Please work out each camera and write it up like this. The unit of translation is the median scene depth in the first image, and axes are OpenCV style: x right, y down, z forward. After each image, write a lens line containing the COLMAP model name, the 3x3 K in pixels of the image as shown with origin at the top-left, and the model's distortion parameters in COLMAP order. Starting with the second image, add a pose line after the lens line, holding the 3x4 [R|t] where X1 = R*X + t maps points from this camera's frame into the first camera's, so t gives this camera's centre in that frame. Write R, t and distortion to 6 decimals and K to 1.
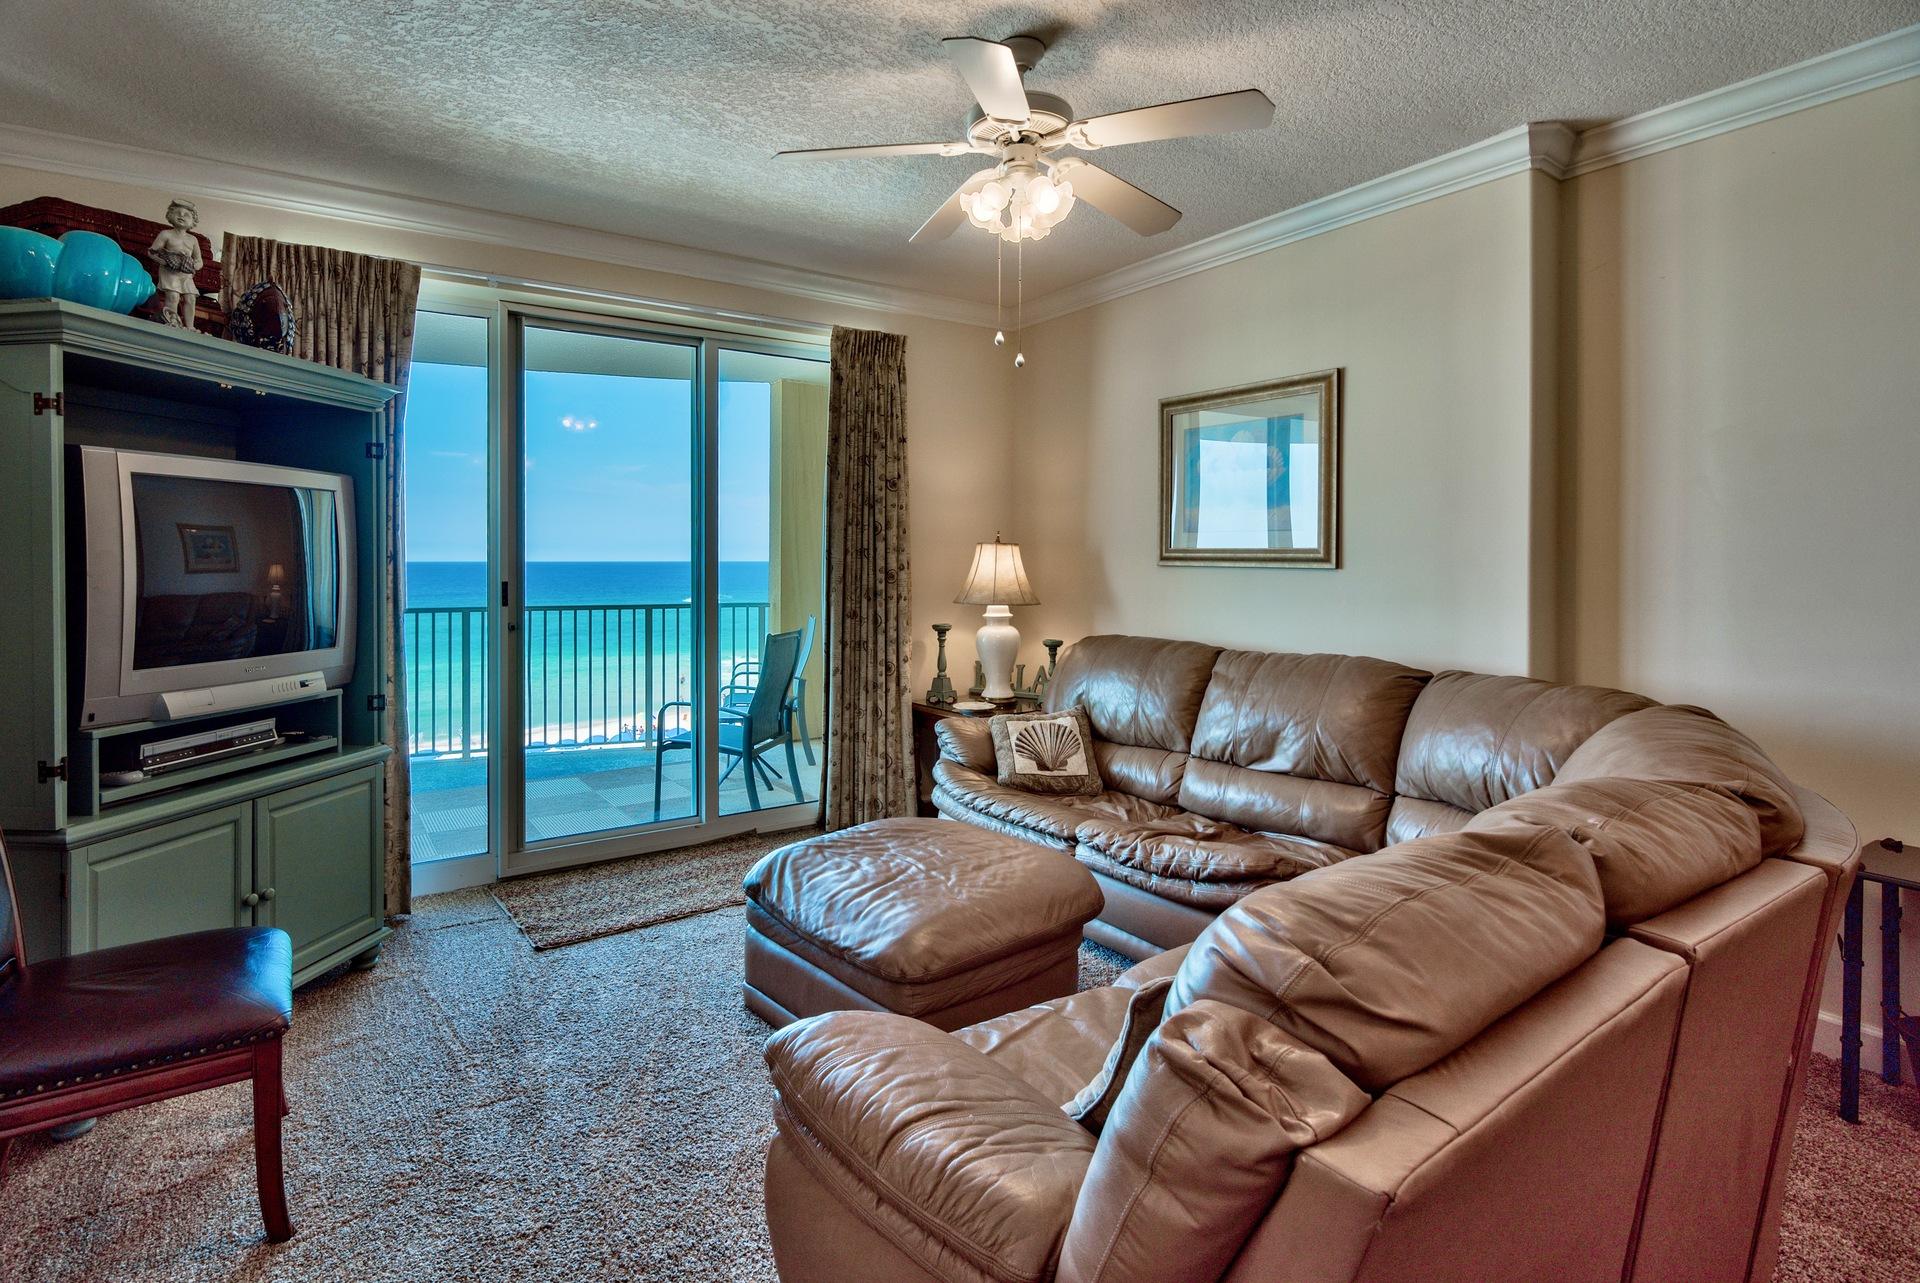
lens RADIAL K [[934.5, 0, 961.2], [0, 934.5, 560.5], [0, 0, 1]] dist [-0.001028, -0.000342]
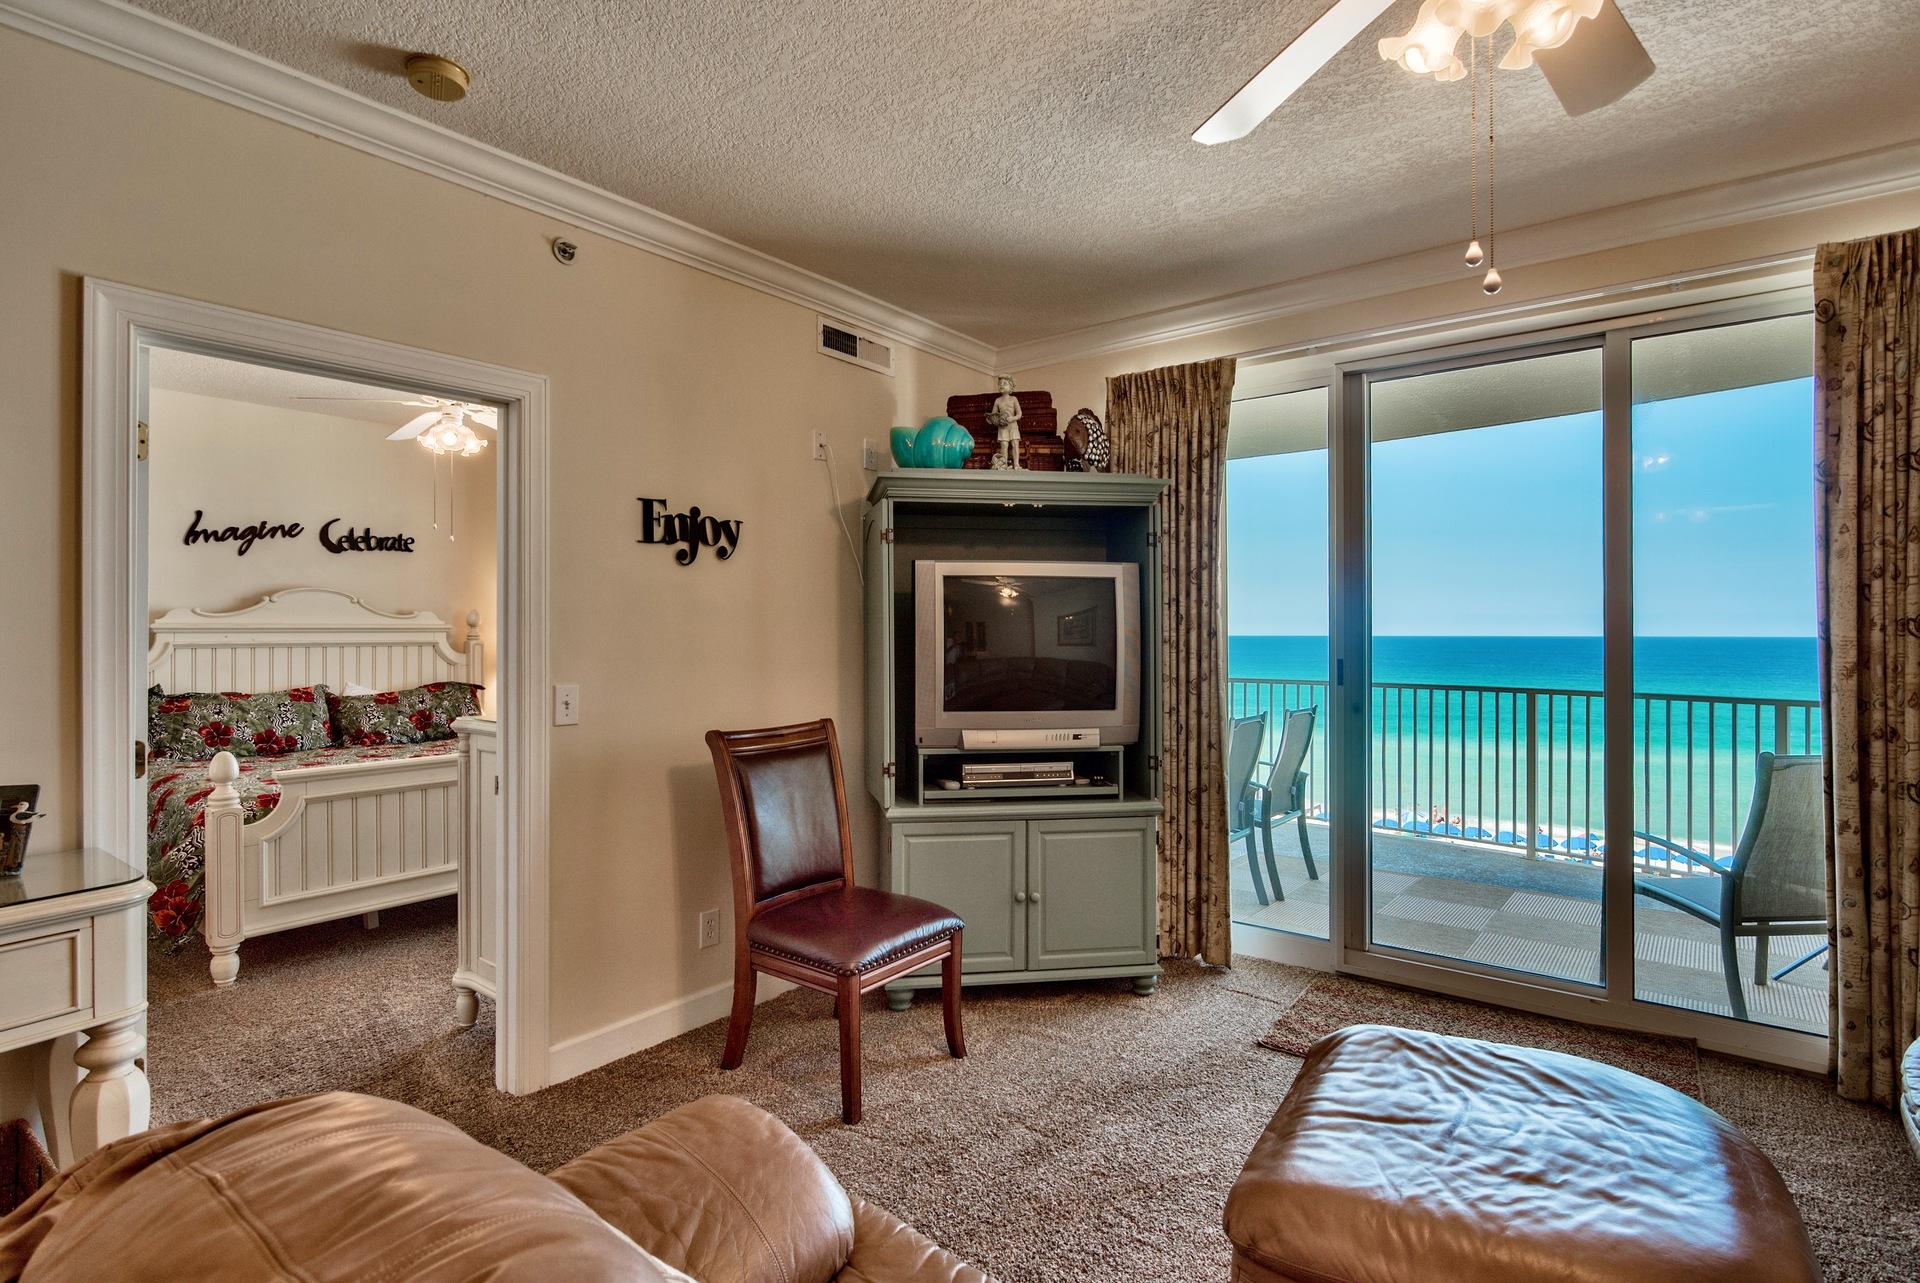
lens RADIAL K [[965.2, 0, 955.6], [0, 965.2, 627.2], [0, 0, 1]] dist [-0.000336, -0.000381]
pose [[0.302473, -0.004090, -0.953149, 0.376426], [-0.002714, 0.999983, -0.005152, -0.004094], [0.953154, 0.004145, 0.302457, 0.383102]]
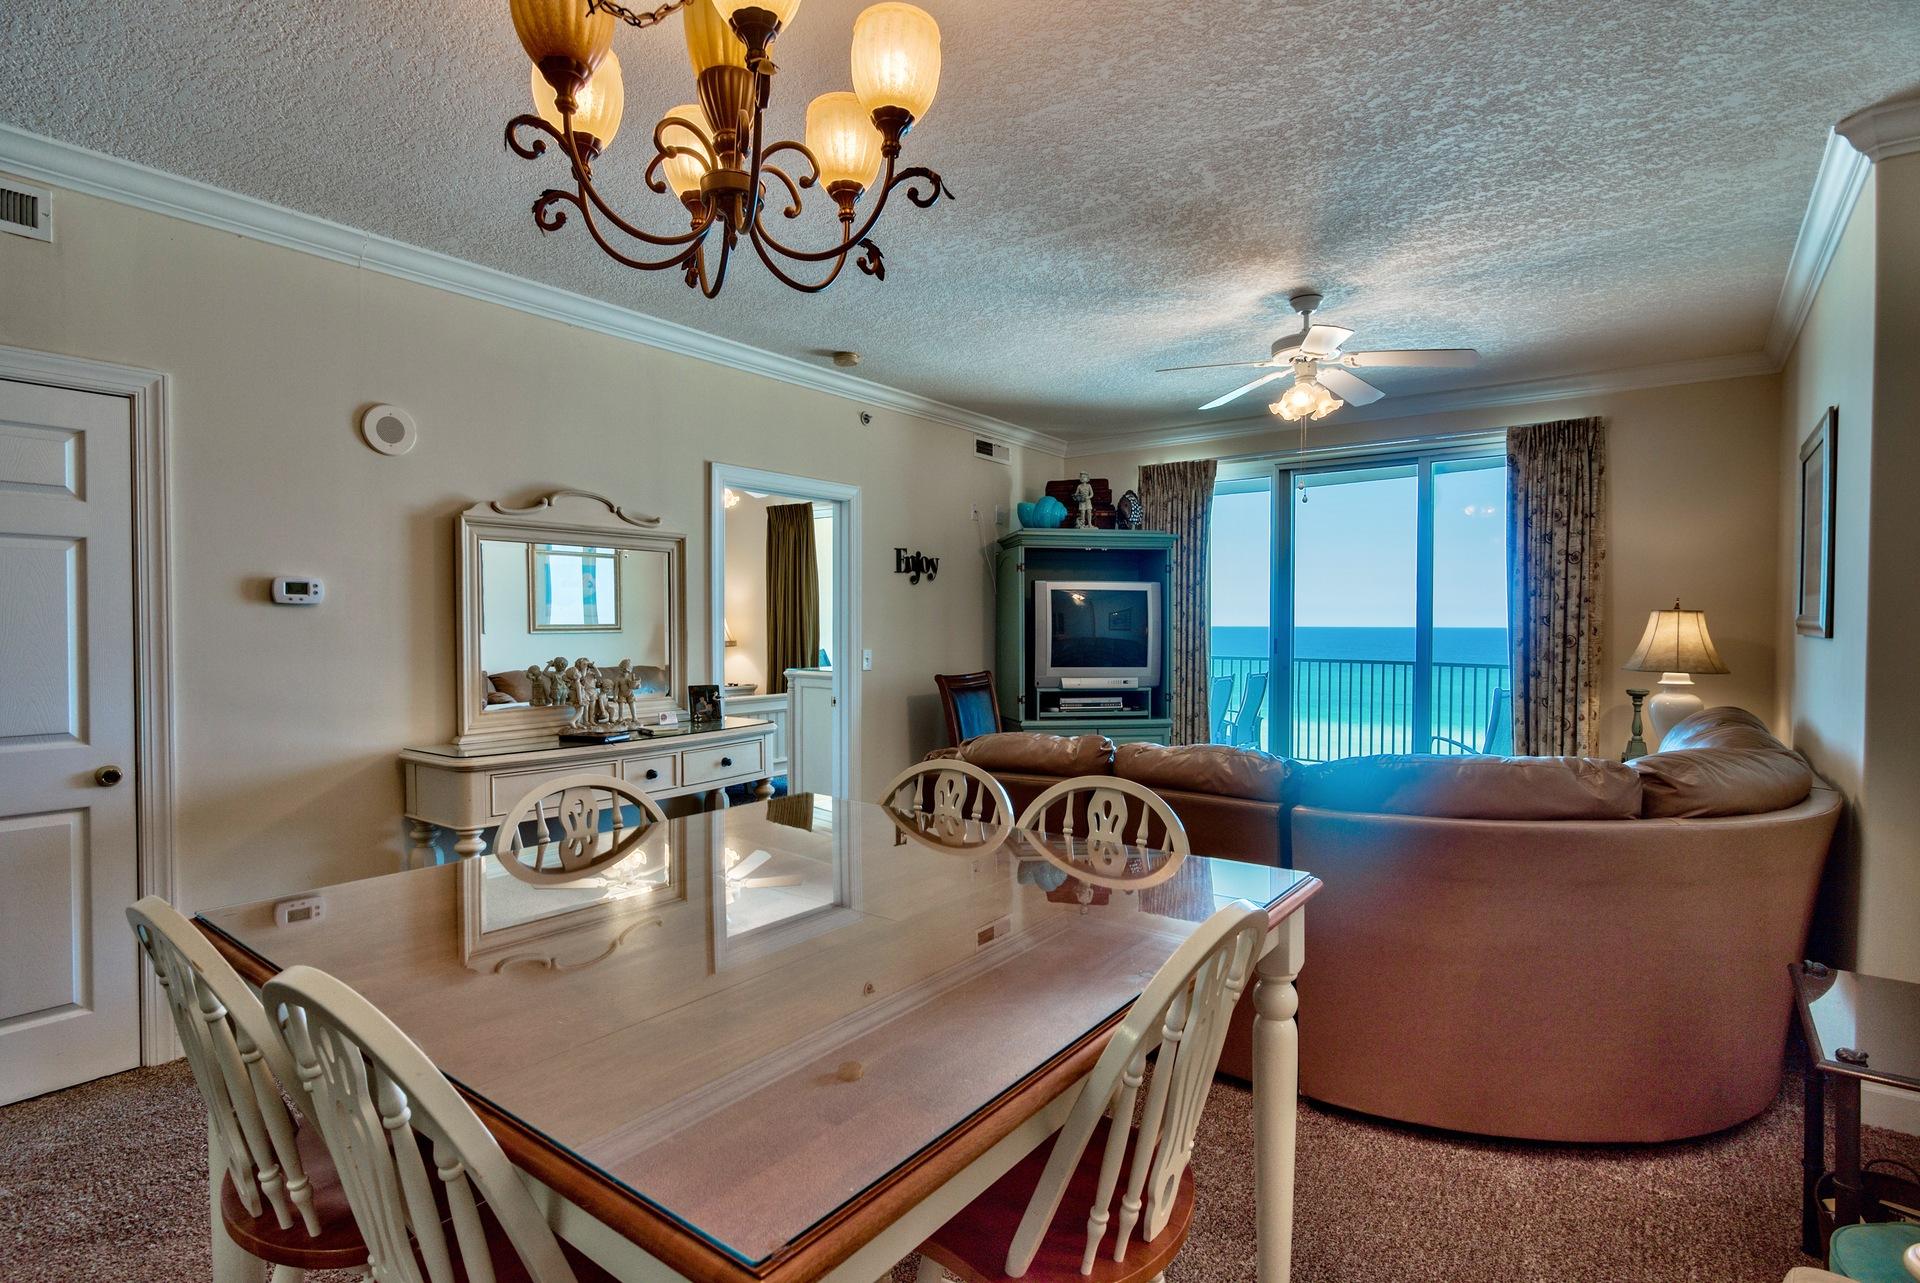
lens RADIAL K [[944.1, 0, 997.5], [0, 944.1, 645.1], [0, 0, 1]] dist [0.000596, -0.000034]
pose [[0.353791, 0.022218, -0.935060, 1.004562], [-0.005339, 0.999750, 0.021735, 0.001236], [0.935309, -0.002698, 0.353821, -0.034605]]
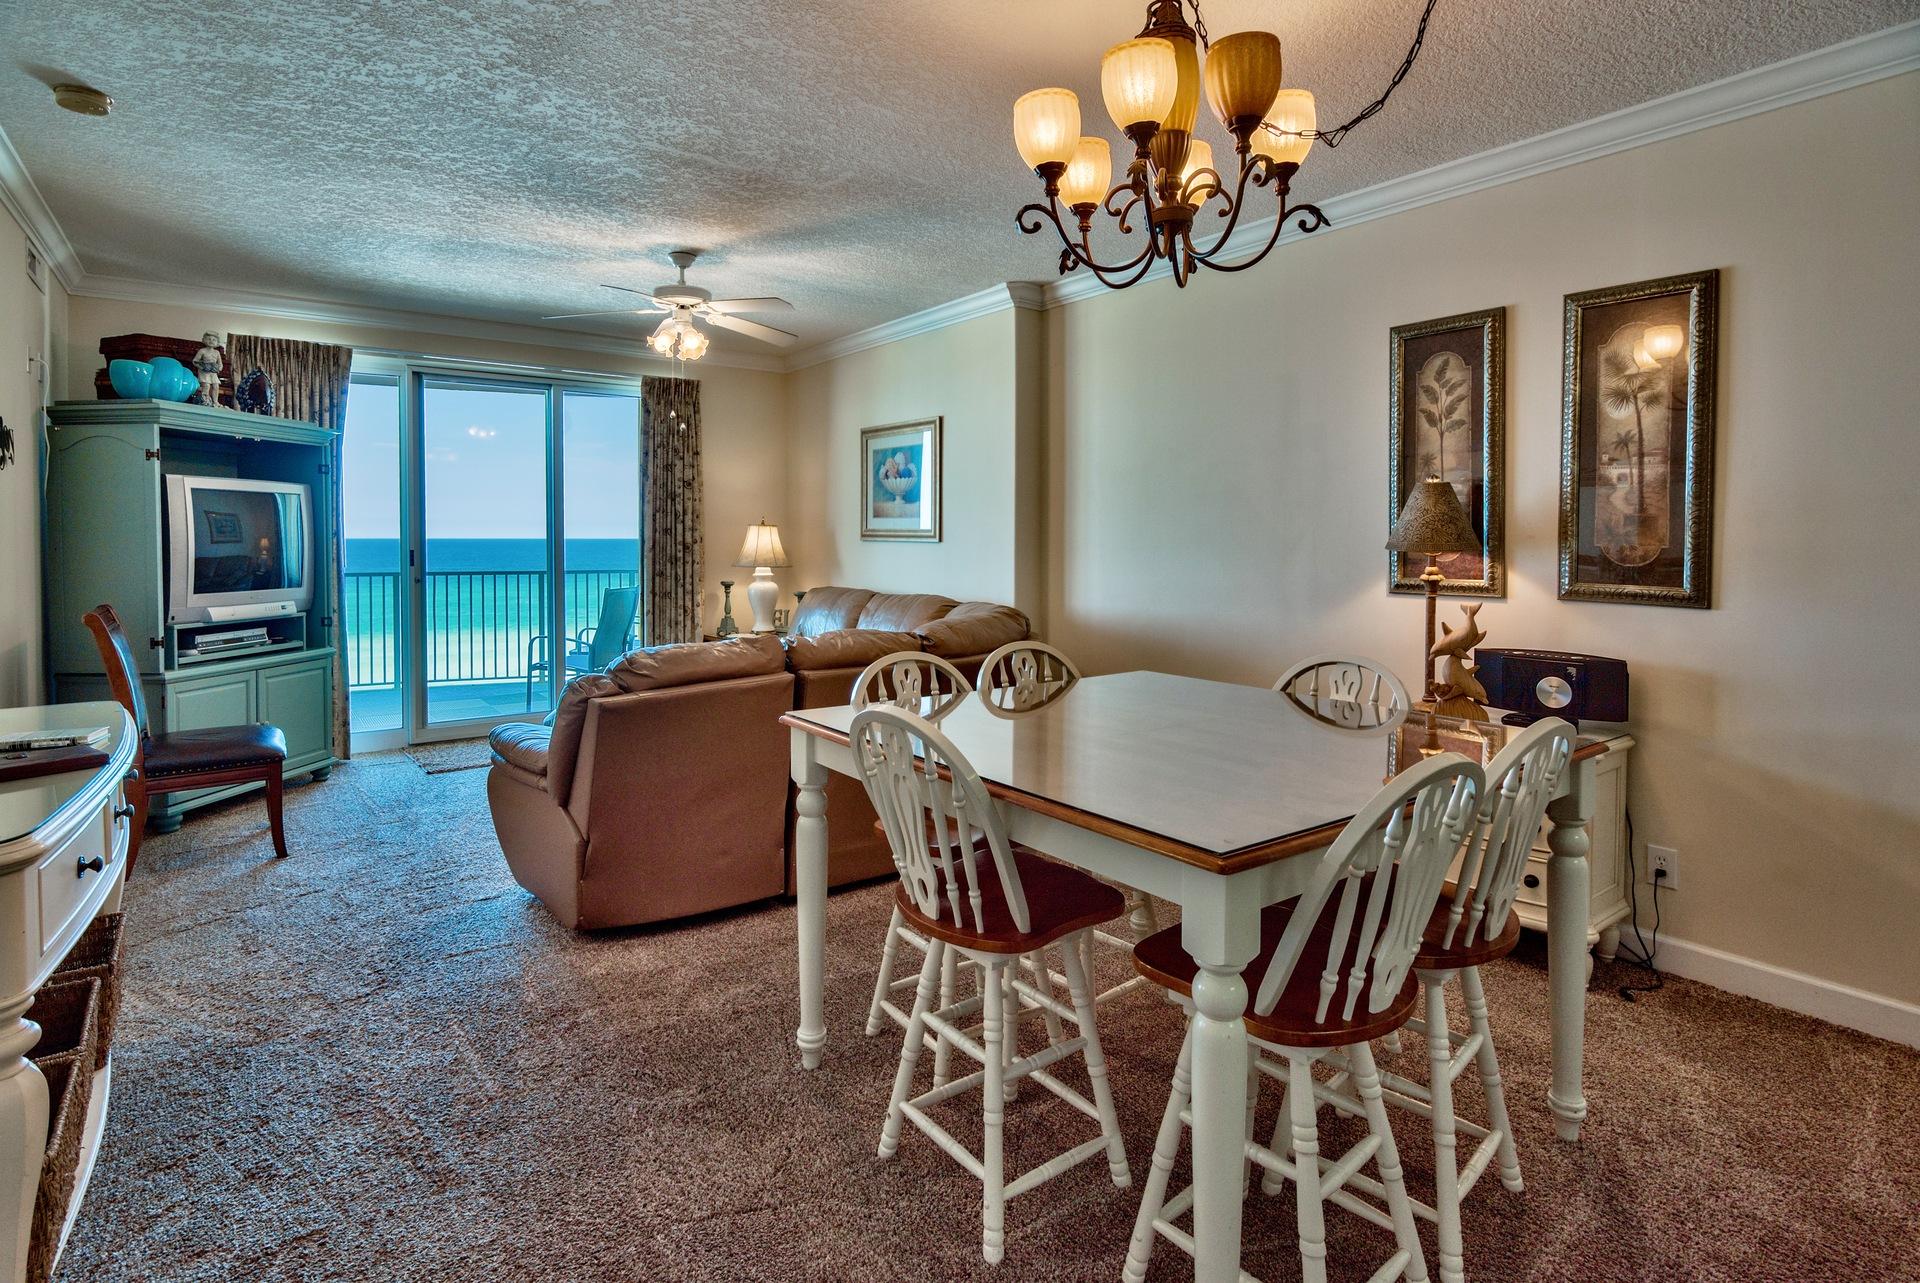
lens RADIAL K [[908.9, 0, 933.3], [0, 908.9, 554.8], [0, 0, 1]] dist [0.000429, 0.000070]
pose [[0.999536, 0.000641, 0.030462, 0.364093], [-0.001197, 0.999833, 0.018223, 0.002754], [-0.030445, -0.018251, 0.999370, -0.584466]]
